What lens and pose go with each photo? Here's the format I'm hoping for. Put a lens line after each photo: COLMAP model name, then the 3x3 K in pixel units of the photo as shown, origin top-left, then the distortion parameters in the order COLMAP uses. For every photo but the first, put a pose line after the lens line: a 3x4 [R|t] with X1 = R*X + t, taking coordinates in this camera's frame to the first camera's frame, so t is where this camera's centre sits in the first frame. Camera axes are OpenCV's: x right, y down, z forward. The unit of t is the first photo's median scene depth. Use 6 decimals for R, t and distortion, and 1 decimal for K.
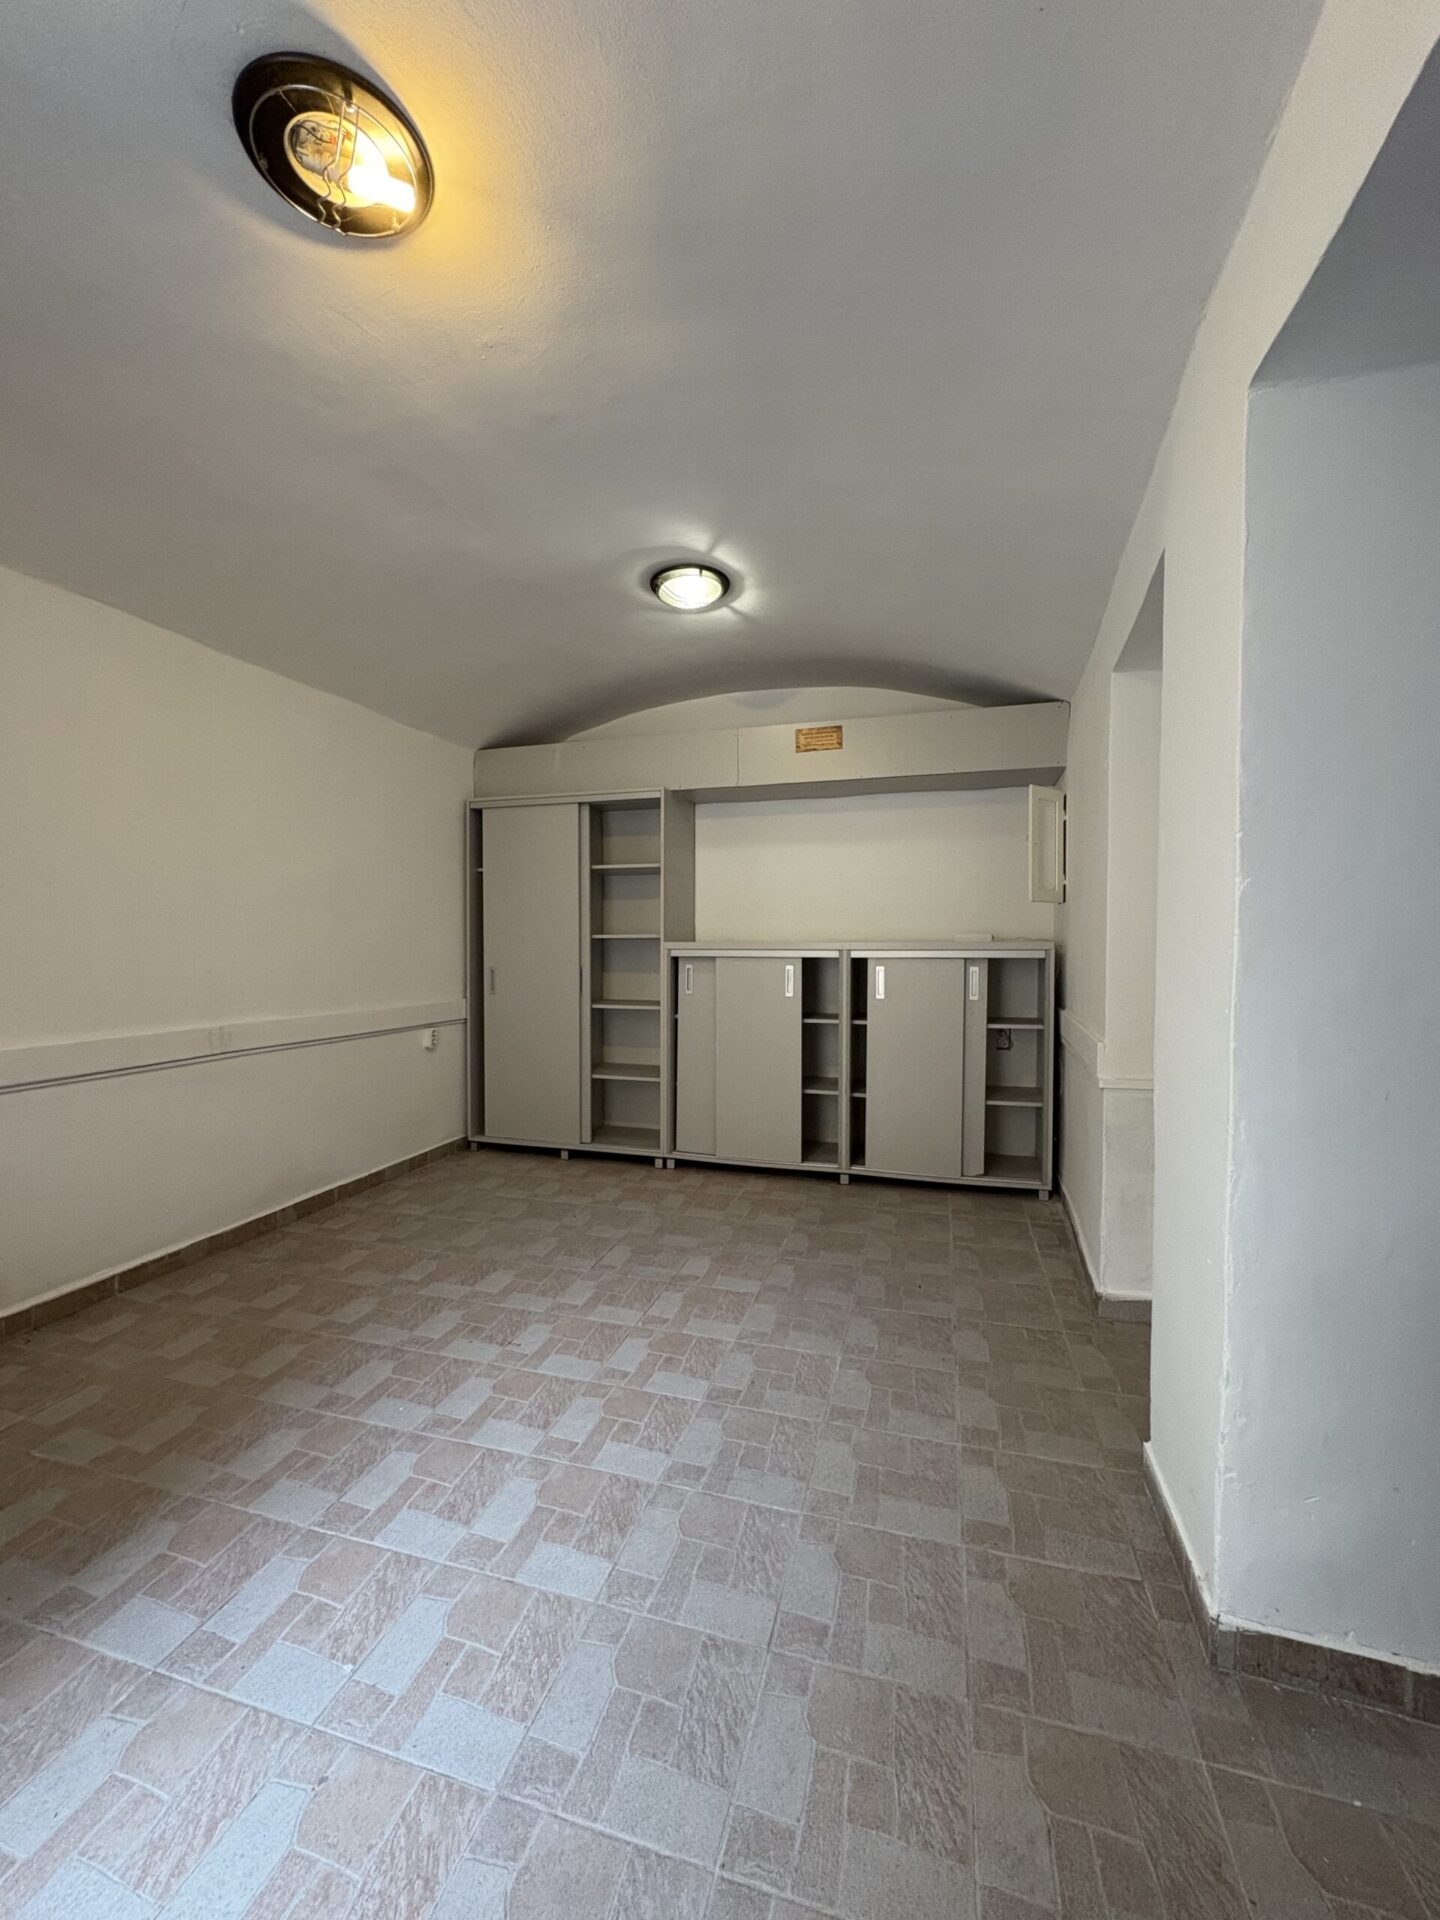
lens RADIAL K [[767.6, 0, 719.4], [0, 767.6, 955.1], [0, 0, 1]] dist [-0.001507, -0.000129]
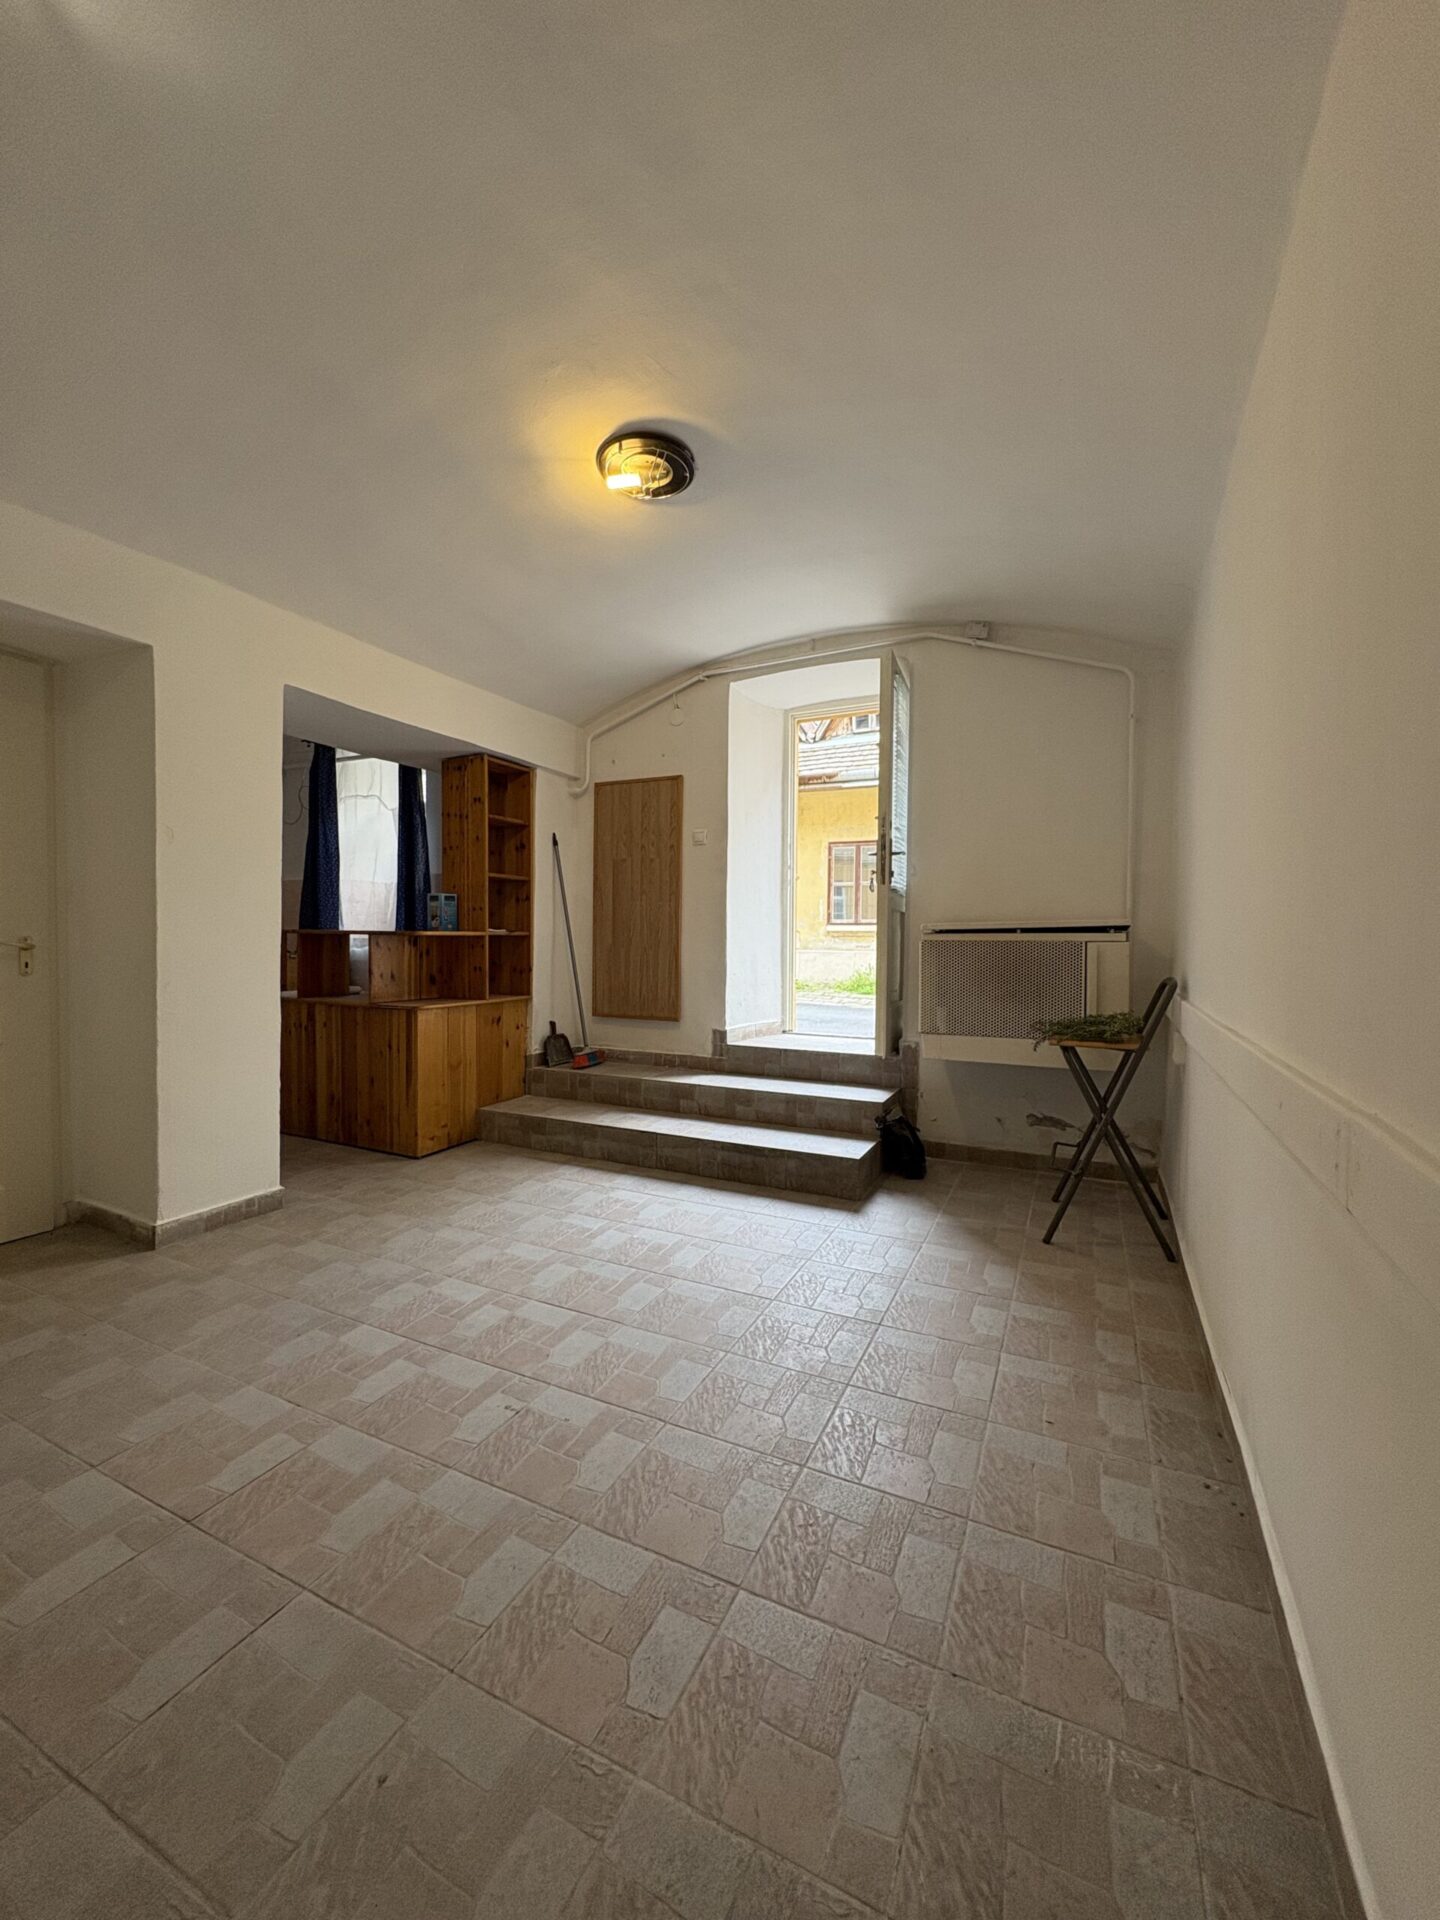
lens RADIAL K [[767.6, 0, 716.5], [0, 767.6, 956.5], [0, 0, 1]] dist [-0.001507, -0.000129]
pose [[-0.985951, -0.015485, 0.166316, -0.706941], [-0.010625, 0.999491, 0.030074, 0.038652], [-0.166697, 0.027884, -0.985614, 2.053539]]
